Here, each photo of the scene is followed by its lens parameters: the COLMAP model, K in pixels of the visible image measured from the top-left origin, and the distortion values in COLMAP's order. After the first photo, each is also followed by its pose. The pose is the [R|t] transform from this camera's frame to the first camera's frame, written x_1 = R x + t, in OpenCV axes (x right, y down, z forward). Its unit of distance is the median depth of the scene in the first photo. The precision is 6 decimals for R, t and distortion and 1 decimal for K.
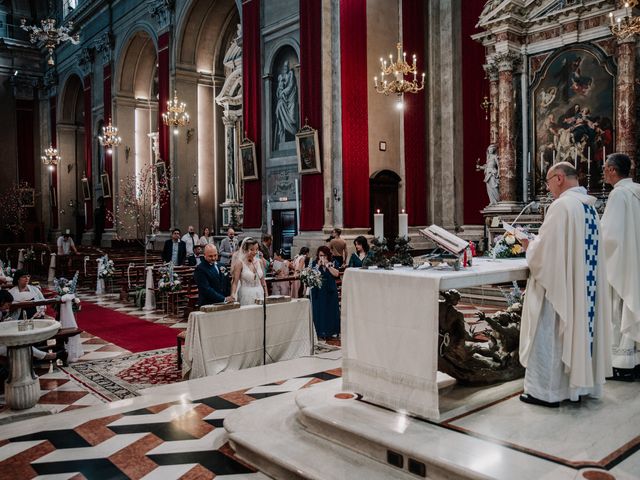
lens RADIAL K [[545.4, 0, 320.0], [0, 545.4, 240.0], [0, 0, 1]] dist [-0.053504, 0.007951]
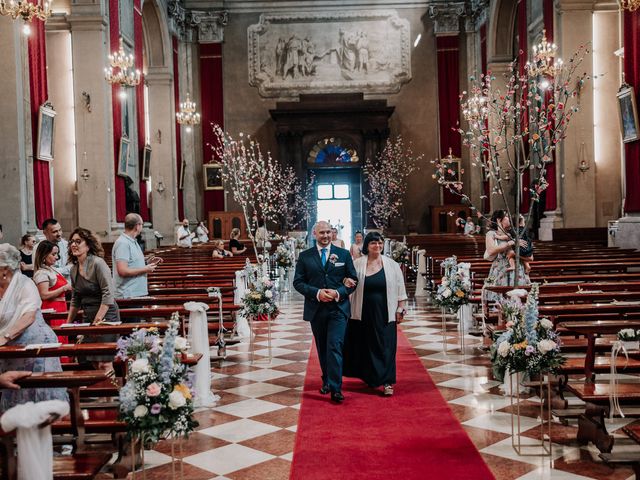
lens RADIAL K [[758.6, 0, 319.2], [0, 758.6, 217.0], [0, 0, 1]] dist [-0.162649, 0.513656]
pose [[0.749251, -0.009680, -0.662215, -0.017290], [-0.003747, 0.999815, -0.018854, 0.002003], [0.662275, 0.016608, 0.749077, 0.164010]]
